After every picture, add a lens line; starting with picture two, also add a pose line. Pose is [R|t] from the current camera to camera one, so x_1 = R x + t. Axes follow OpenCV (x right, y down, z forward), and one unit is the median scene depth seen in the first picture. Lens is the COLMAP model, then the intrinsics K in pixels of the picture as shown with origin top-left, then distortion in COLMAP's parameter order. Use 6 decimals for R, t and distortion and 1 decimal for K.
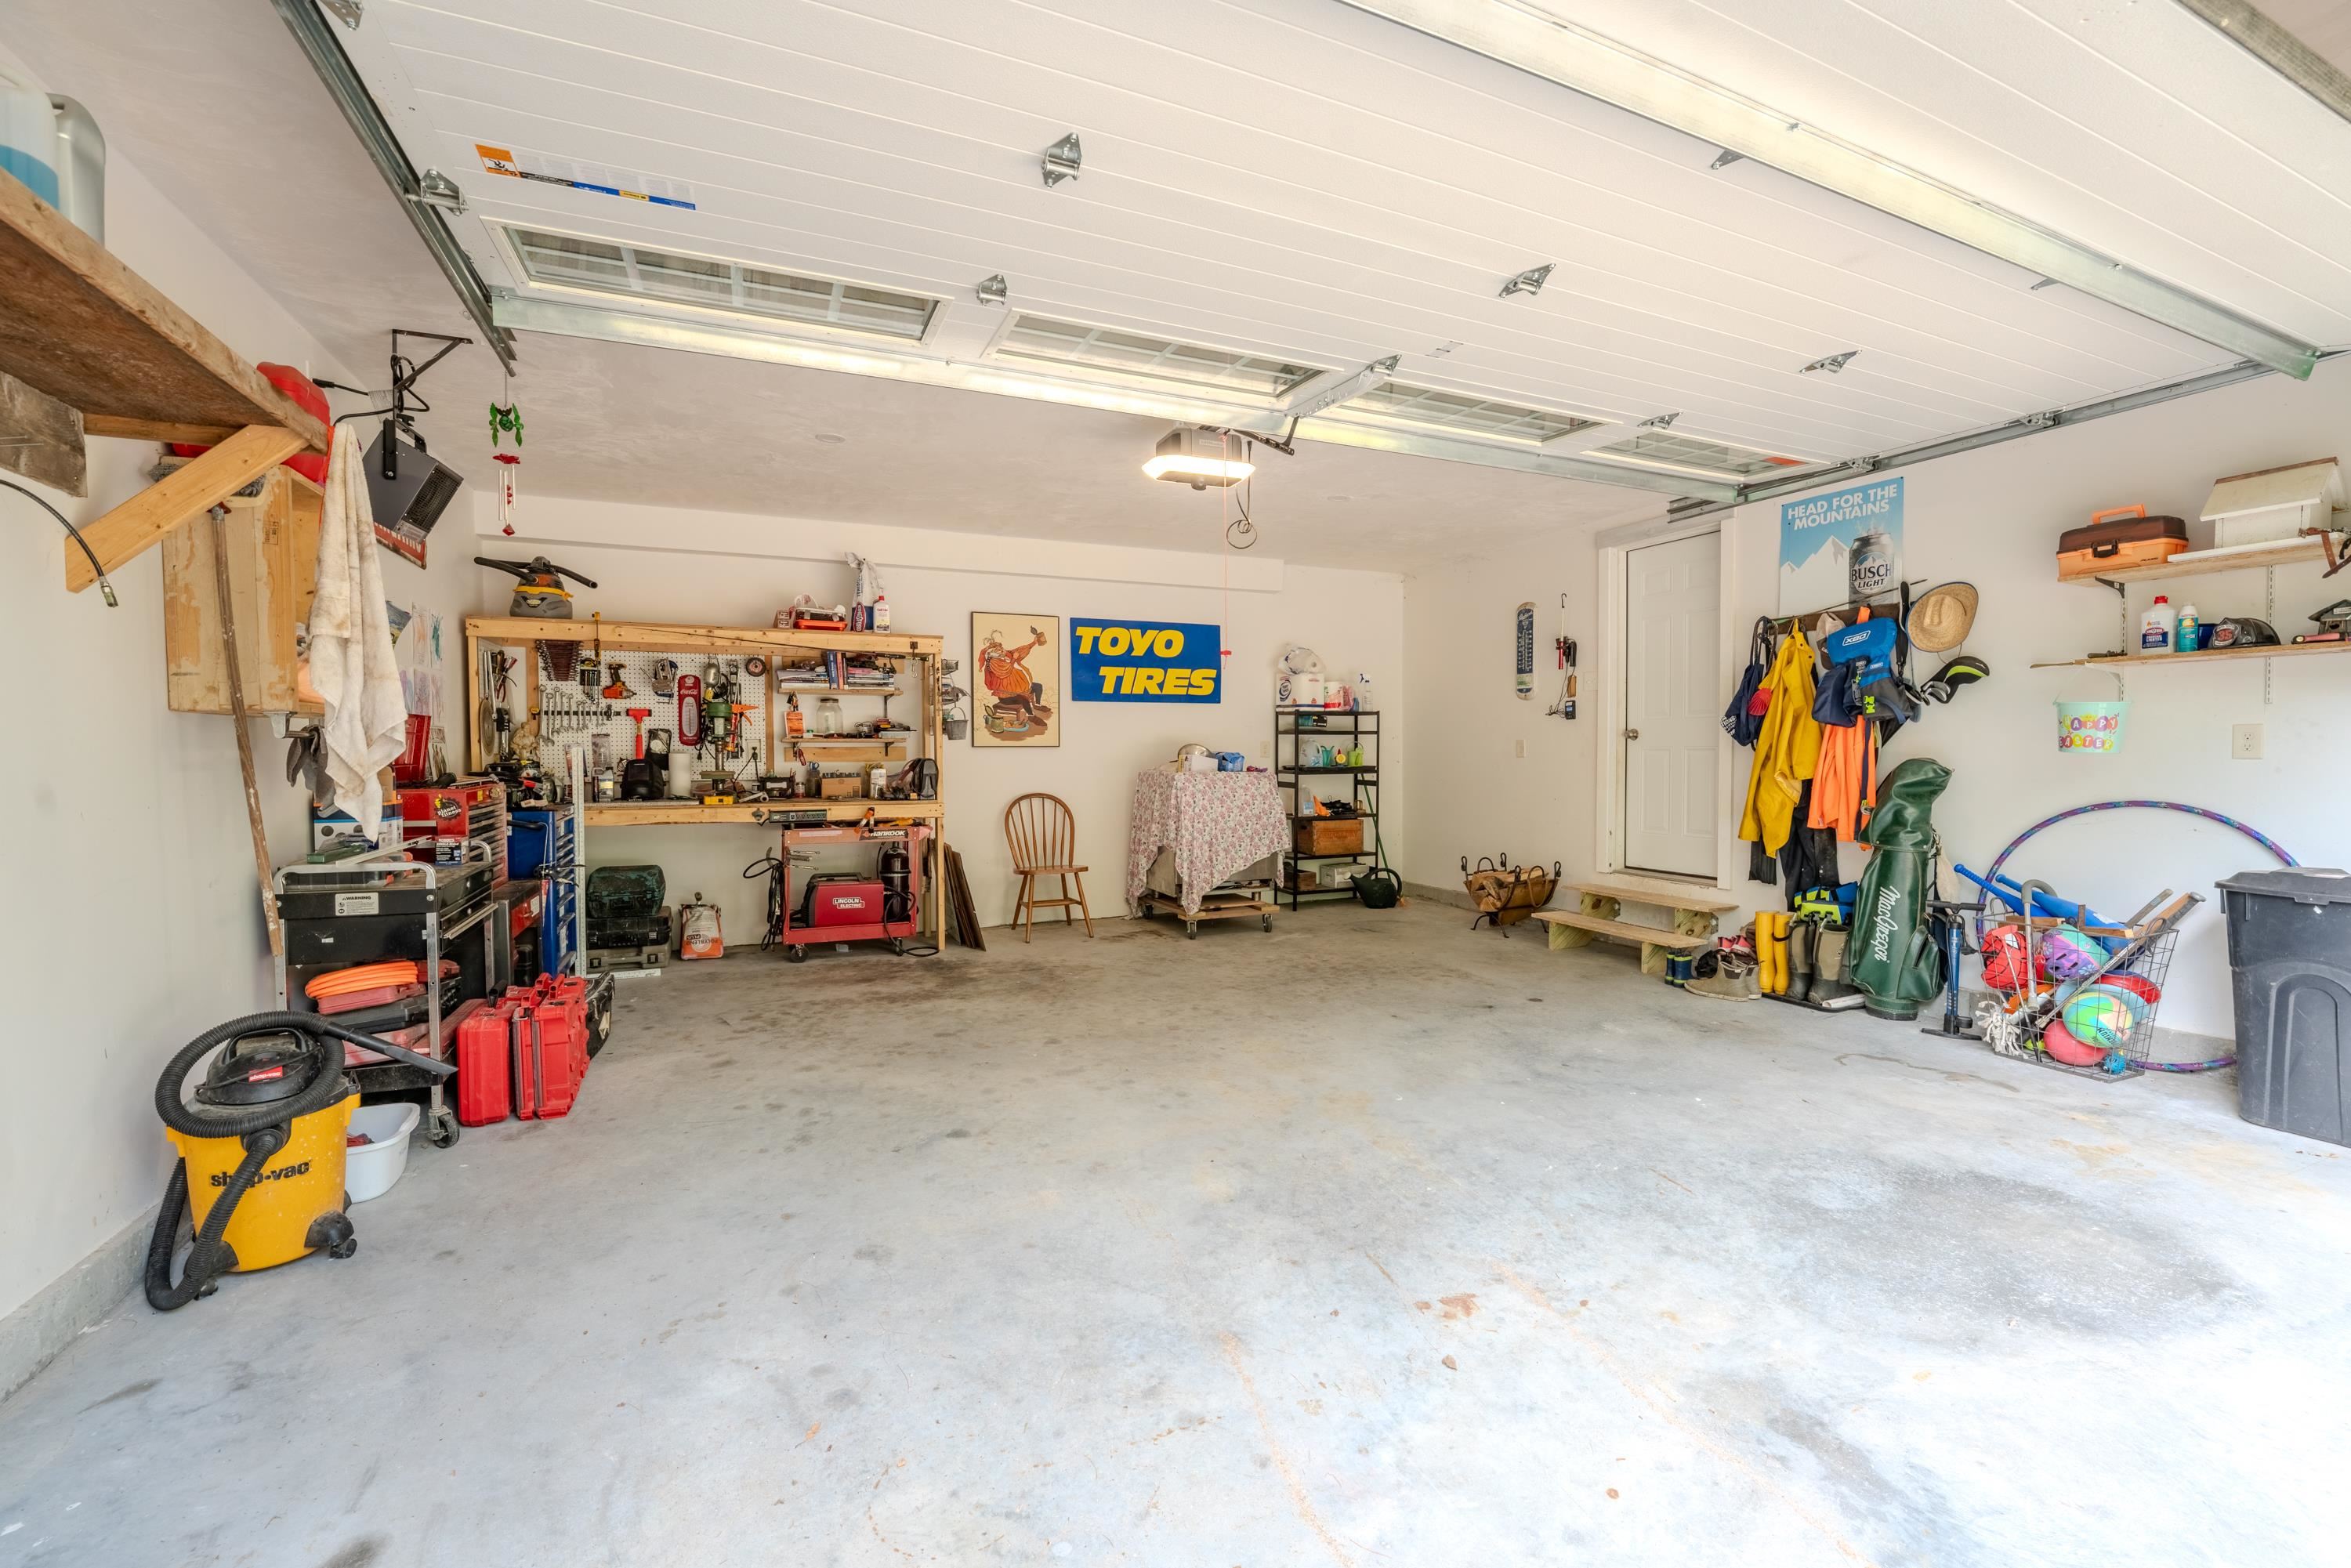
lens RADIAL K [[956.1, 0, 1170.1], [0, 956.1, 779.8], [0, 0, 1]] dist [-0.030932, 0.004286]
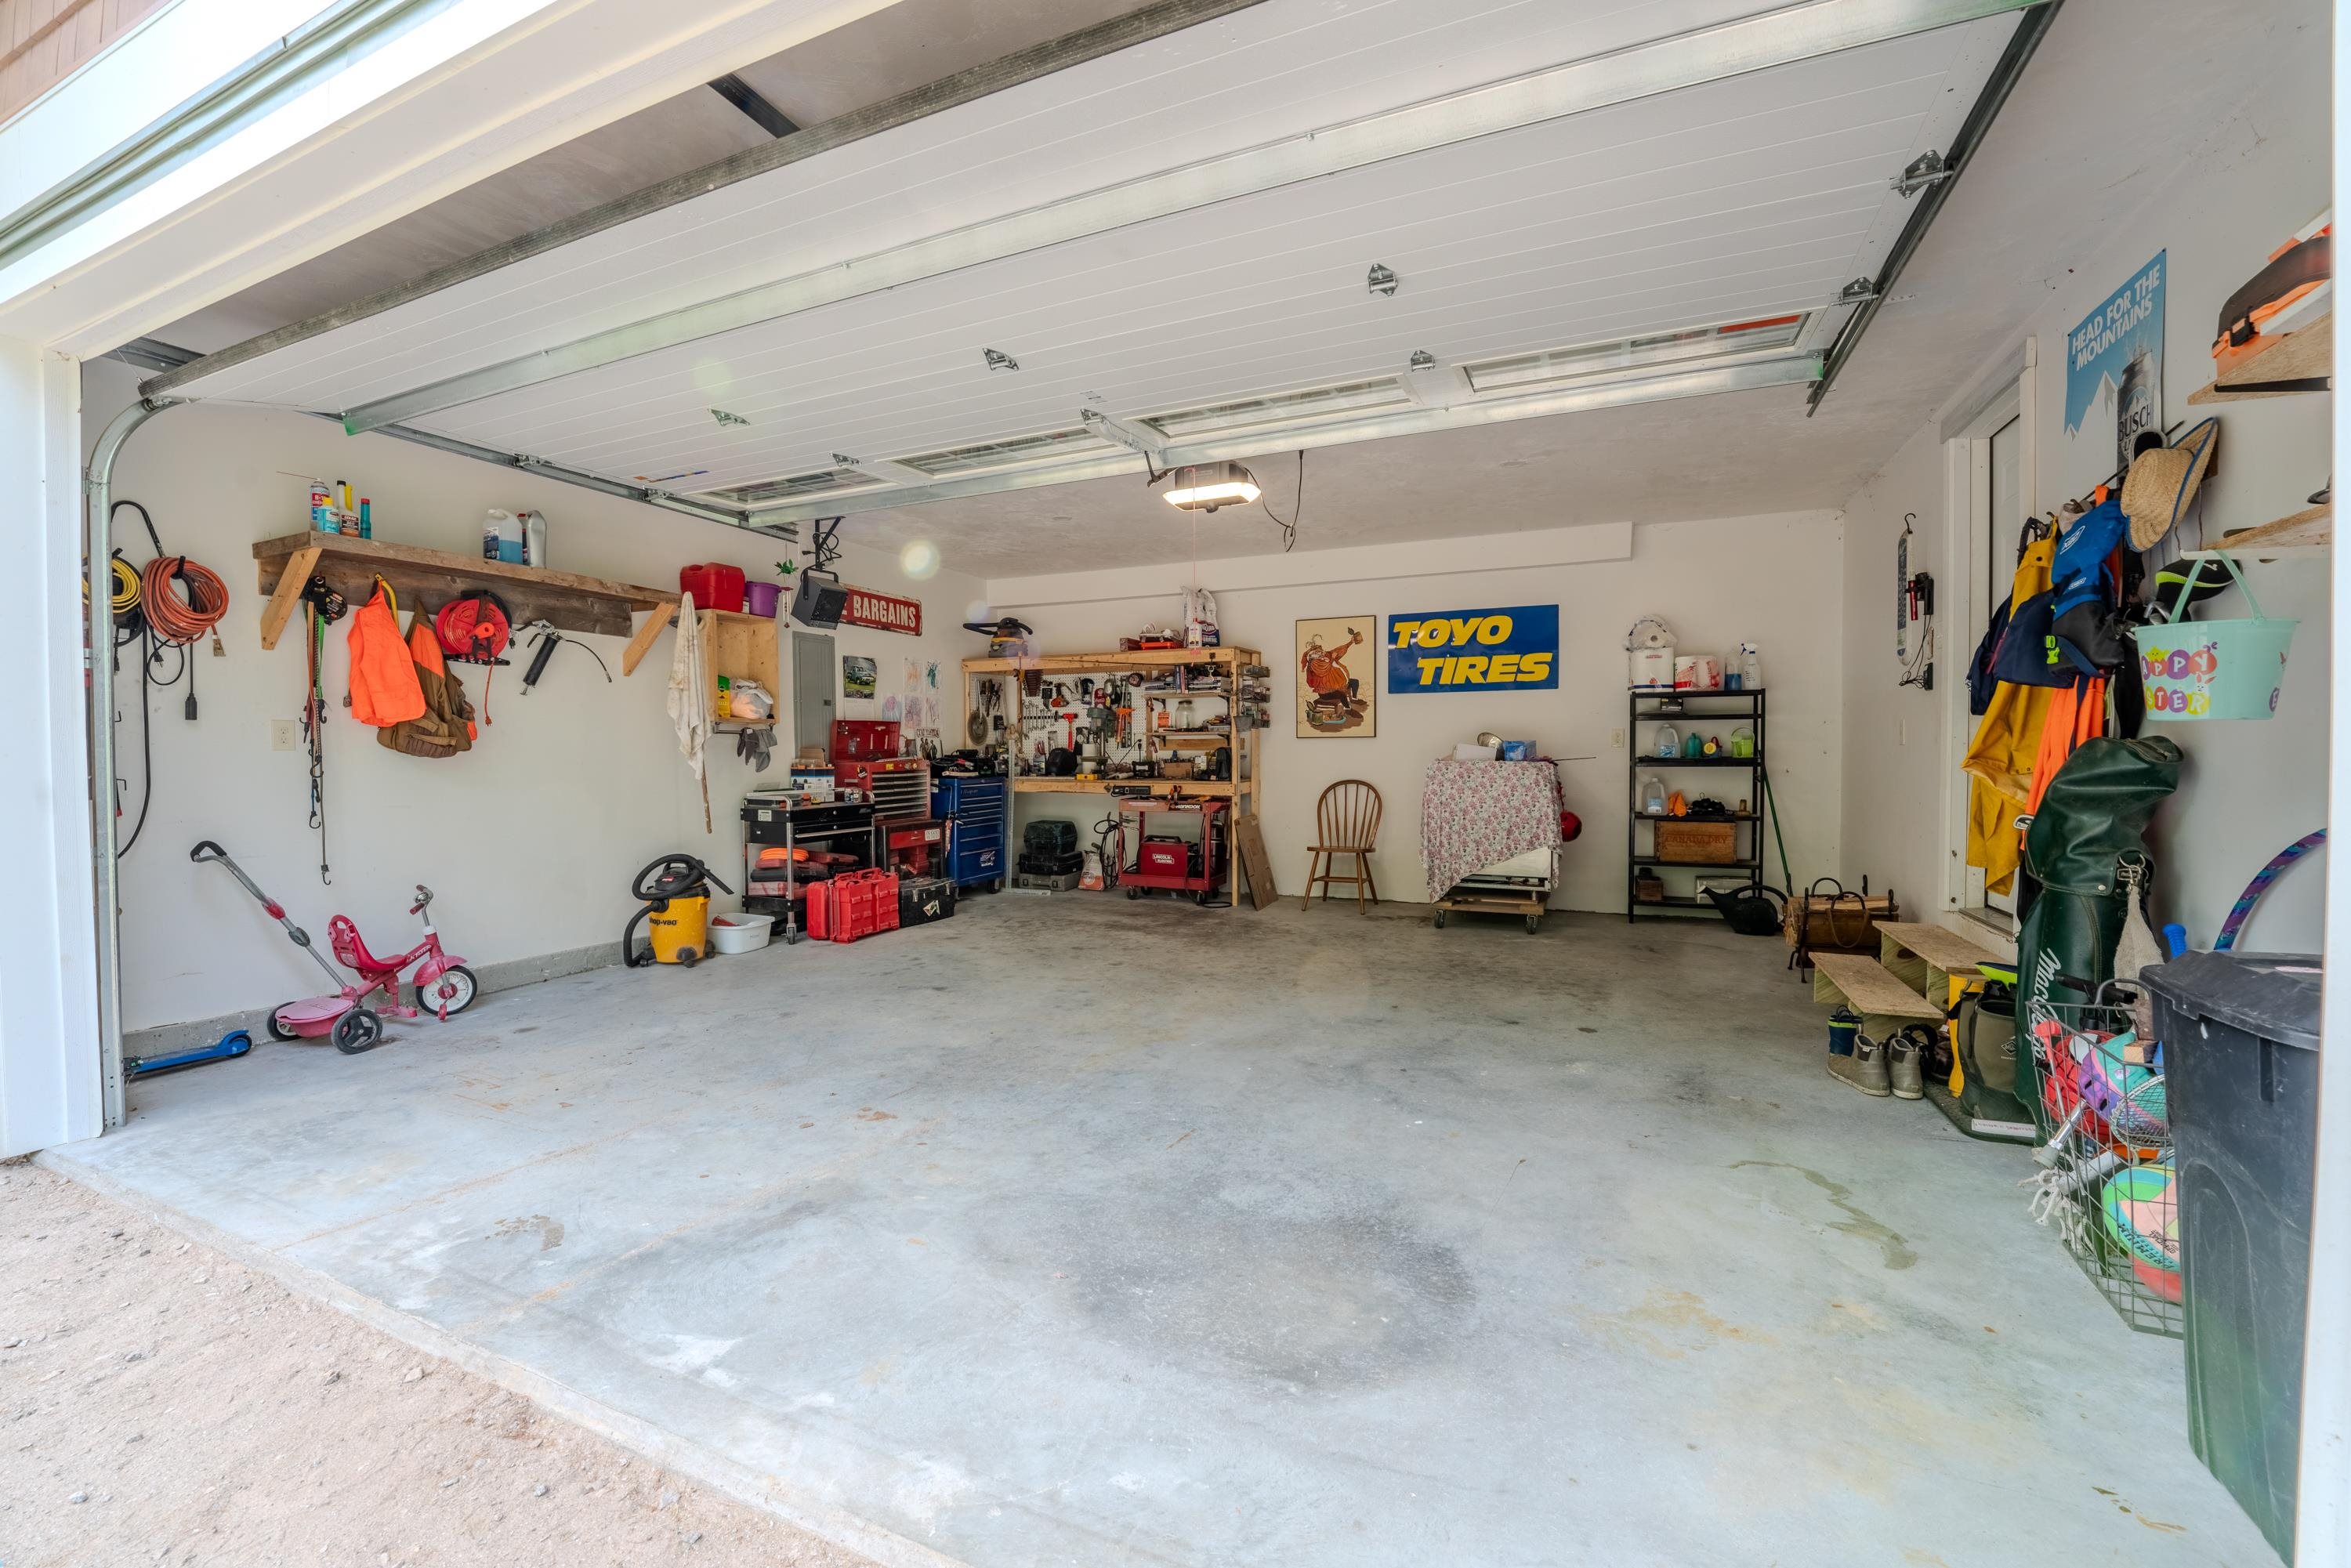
lens RADIAL K [[956.1, 0, 1170.9], [0, 956.1, 776.5], [0, 0, 1]] dist [-0.030932, 0.004286]
pose [[0.670185, 0.018965, -0.741951, 0.828593], [-0.020138, 0.999770, 0.007364, 0.010039], [0.741921, 0.010006, 0.670413, 0.178495]]
